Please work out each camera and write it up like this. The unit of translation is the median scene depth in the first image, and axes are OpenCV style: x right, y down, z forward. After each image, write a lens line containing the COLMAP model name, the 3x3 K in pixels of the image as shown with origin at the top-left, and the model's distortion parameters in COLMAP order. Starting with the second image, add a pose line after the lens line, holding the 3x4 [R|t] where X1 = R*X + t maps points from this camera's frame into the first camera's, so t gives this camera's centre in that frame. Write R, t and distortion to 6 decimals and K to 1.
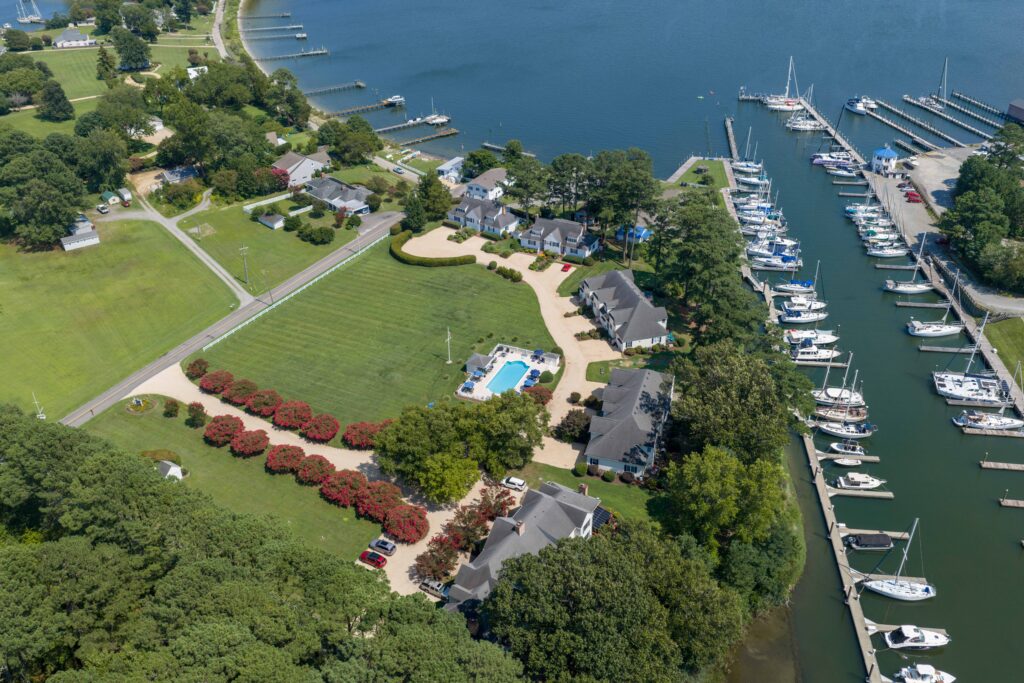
lens RADIAL K [[831.3, 0, 512.0], [0, 831.3, 341.5], [0, 0, 1]] dist [-0.002772, -0.004815]
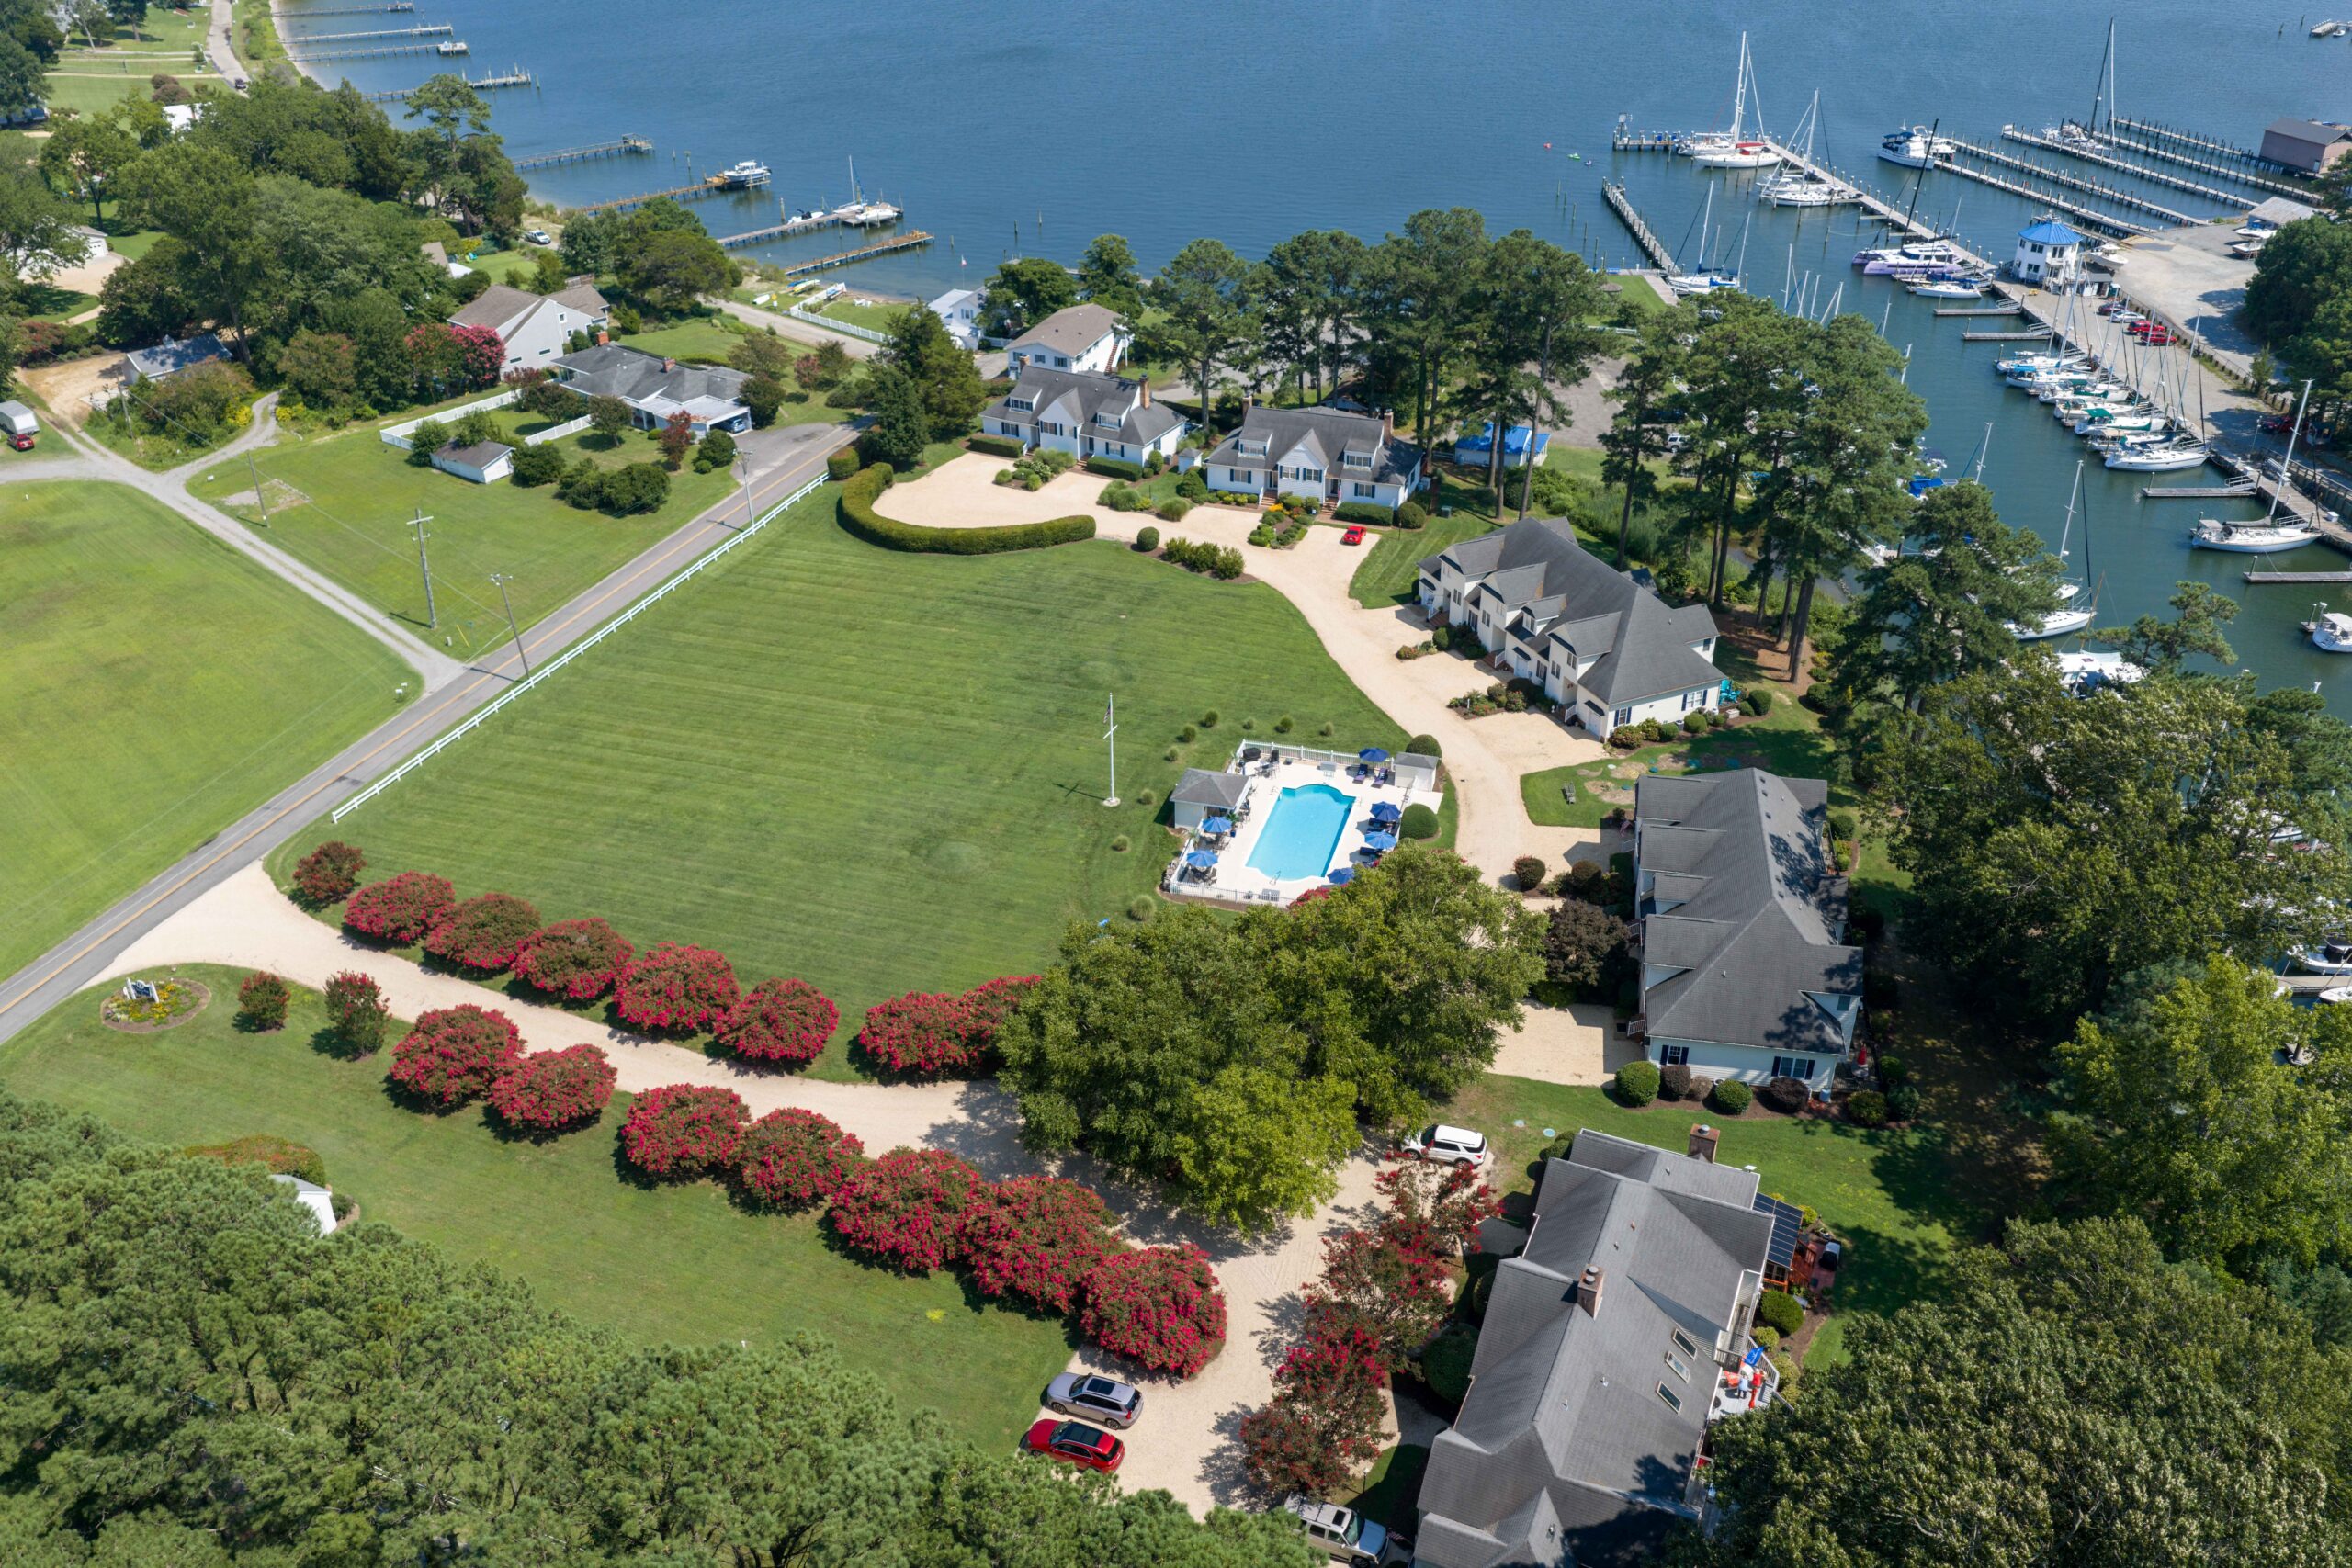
lens RADIAL K [[1927.9, 0, 1176.0], [0, 1927.9, 784.0], [0, 0, 1]] dist [-0.001185, -0.004471]
pose [[0.990750, -0.066983, 0.118017, -0.123438], [0.069425, 0.997447, -0.016699, 0.028388], [-0.116597, 0.024738, 0.992871, 0.203138]]
